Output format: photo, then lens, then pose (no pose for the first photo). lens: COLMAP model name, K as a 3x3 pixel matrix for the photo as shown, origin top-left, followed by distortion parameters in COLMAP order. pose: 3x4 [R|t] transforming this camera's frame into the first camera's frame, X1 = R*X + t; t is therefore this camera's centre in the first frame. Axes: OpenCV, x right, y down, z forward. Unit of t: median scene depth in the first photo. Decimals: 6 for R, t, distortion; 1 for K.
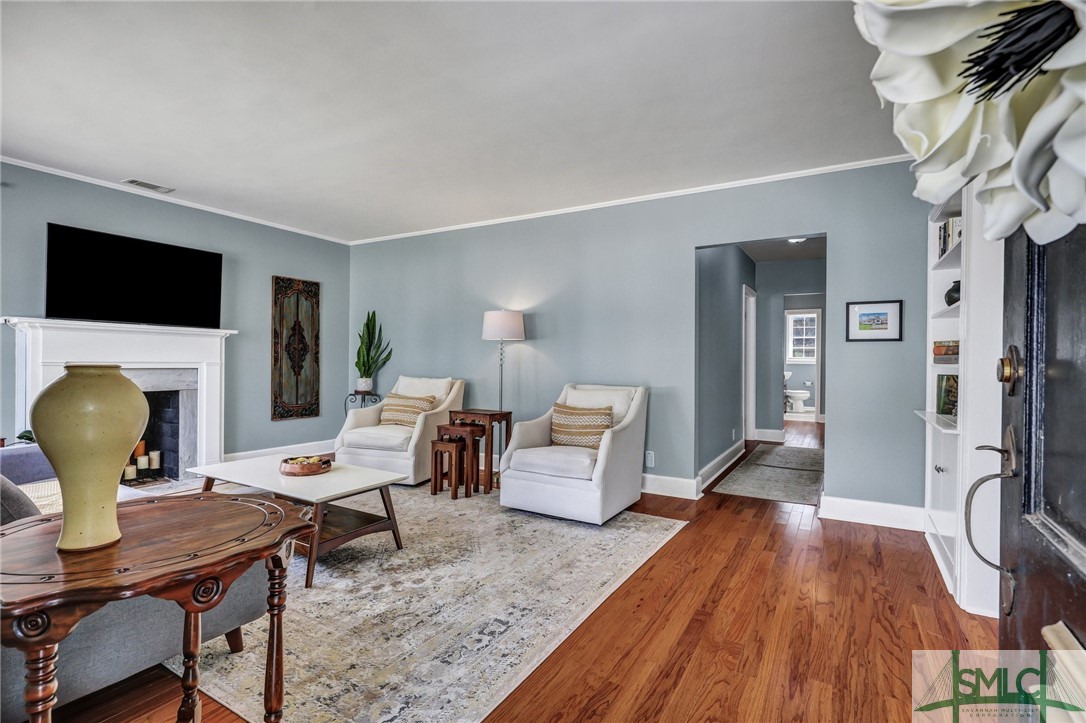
lens RADIAL K [[523.4, 0, 537.5], [0, 523.4, 360.9], [0, 0, 1]] dist [-0.001143, 0.000094]
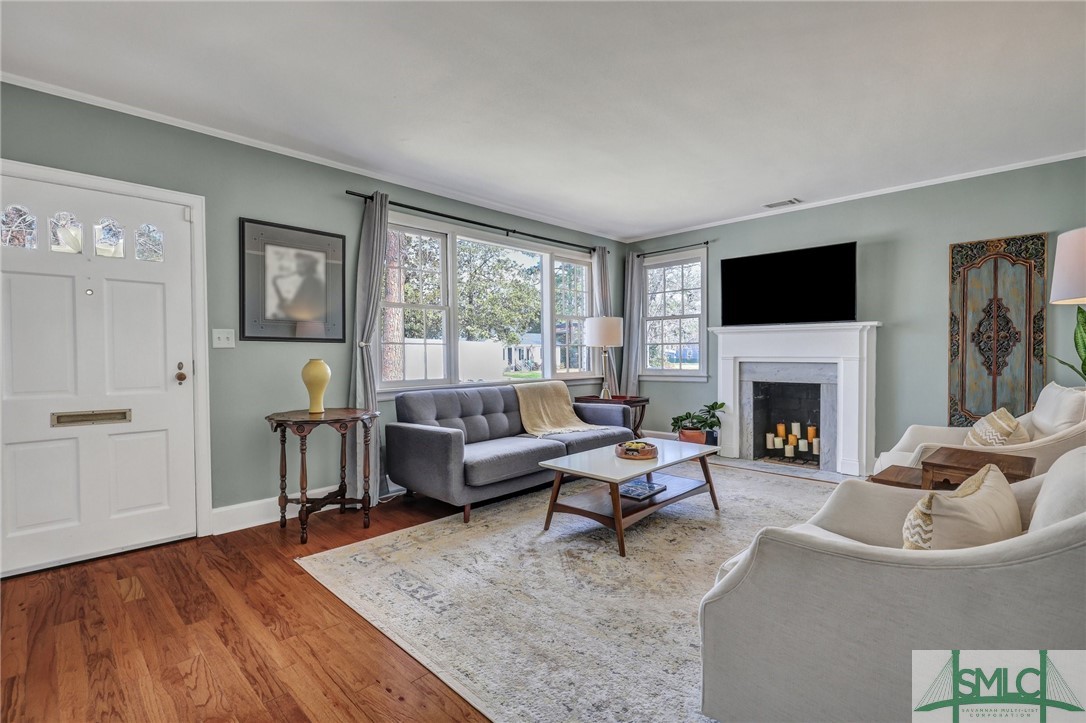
lens RADIAL K [[472.5, 0, 520.8], [0, 472.5, 365.1], [0, 0, 1]] dist [-0.002348, -0.000486]
pose [[-0.236698, 0.018139, -0.971414, 0.450561], [0.003592, 0.999835, 0.017795, 0.000120], [0.971577, 0.000723, -0.236724, 0.767041]]
